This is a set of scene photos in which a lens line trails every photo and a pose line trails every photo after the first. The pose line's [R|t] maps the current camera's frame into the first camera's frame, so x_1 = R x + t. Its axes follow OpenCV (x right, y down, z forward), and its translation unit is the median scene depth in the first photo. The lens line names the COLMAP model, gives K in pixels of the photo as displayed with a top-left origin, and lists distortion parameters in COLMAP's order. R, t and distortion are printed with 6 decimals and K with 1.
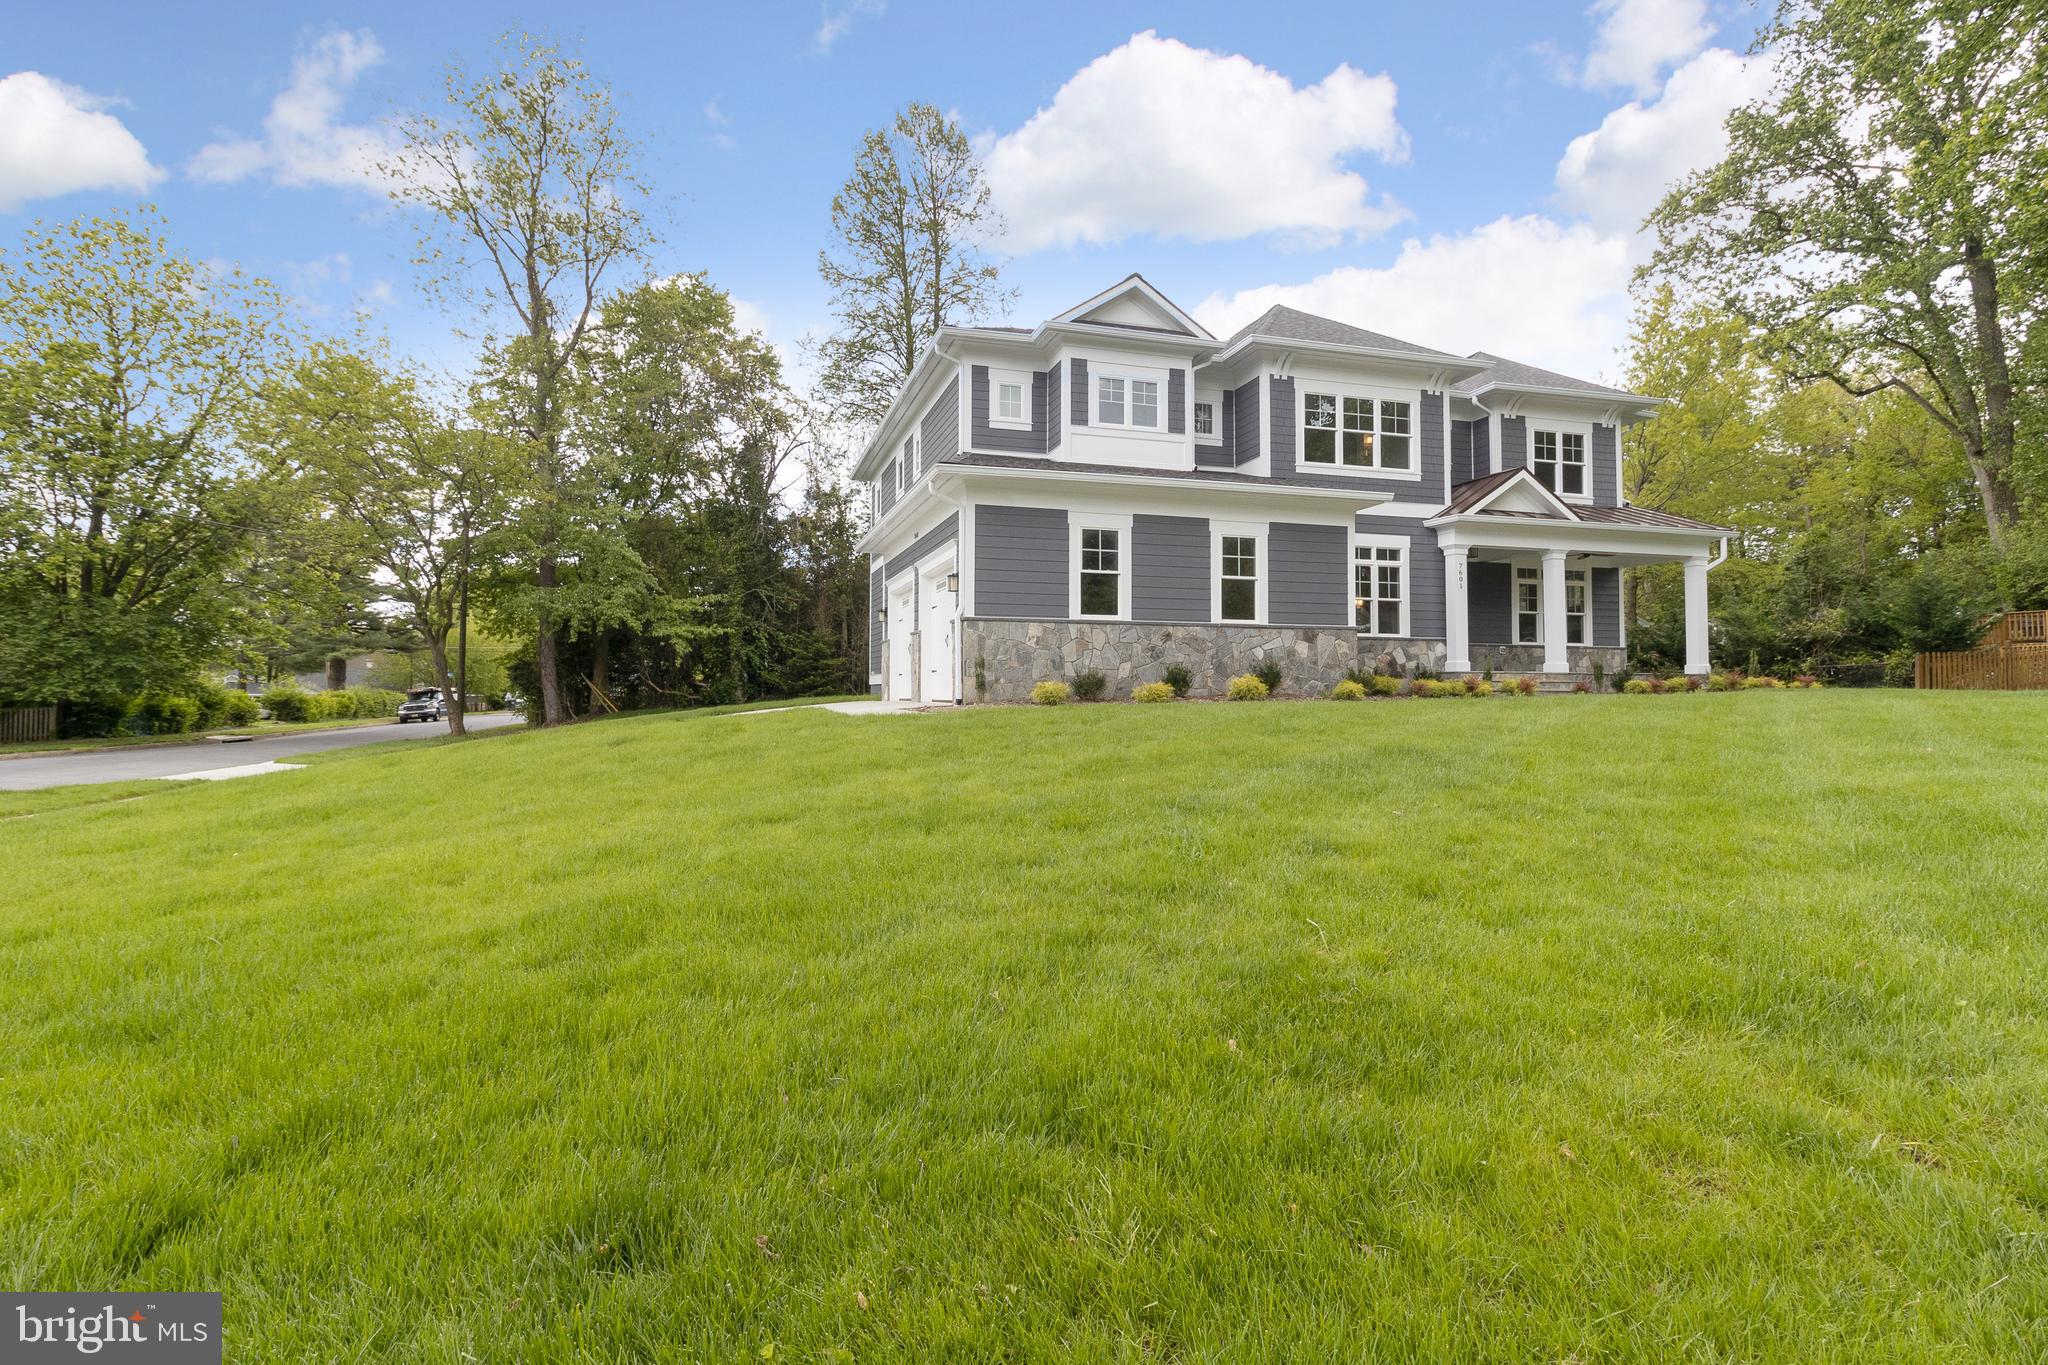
lens RADIAL K [[969.5, 0, 970.2], [0, 969.5, 655.1], [0, 0, 1]] dist [-0.001566, -0.000148]
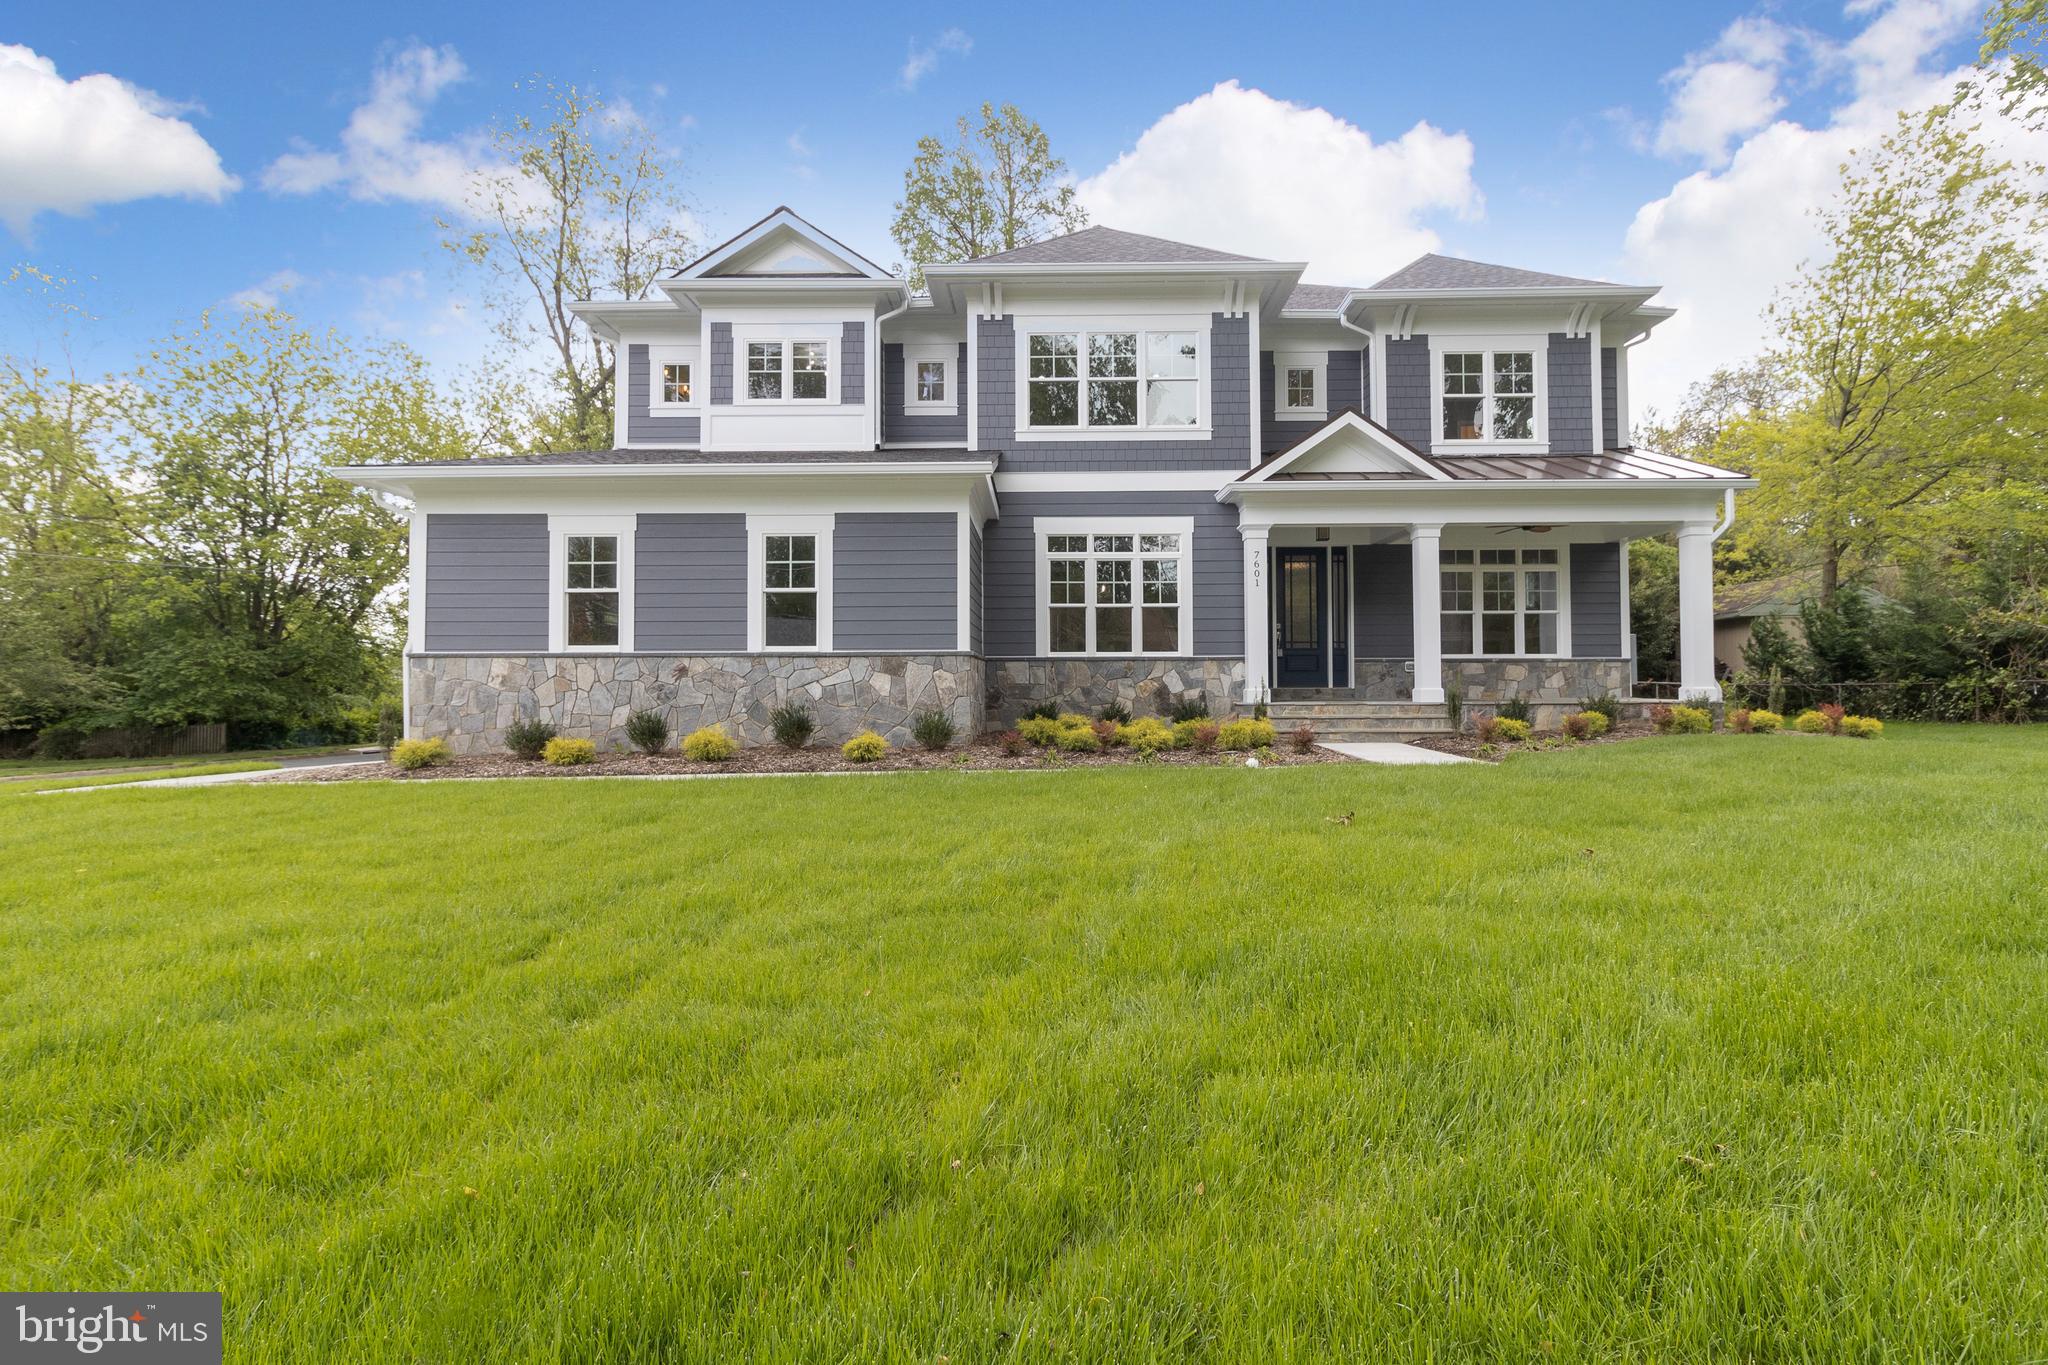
lens RADIAL K [[958.5, 0, 1030.7], [0, 958.5, 658.6], [0, 0, 1]] dist [-0.001291, -0.000560]
pose [[0.961233, -0.016269, -0.275257, 0.537853], [0.018267, 0.999822, 0.004698, -0.022037], [0.275132, -0.009544, 0.961359, 0.277481]]
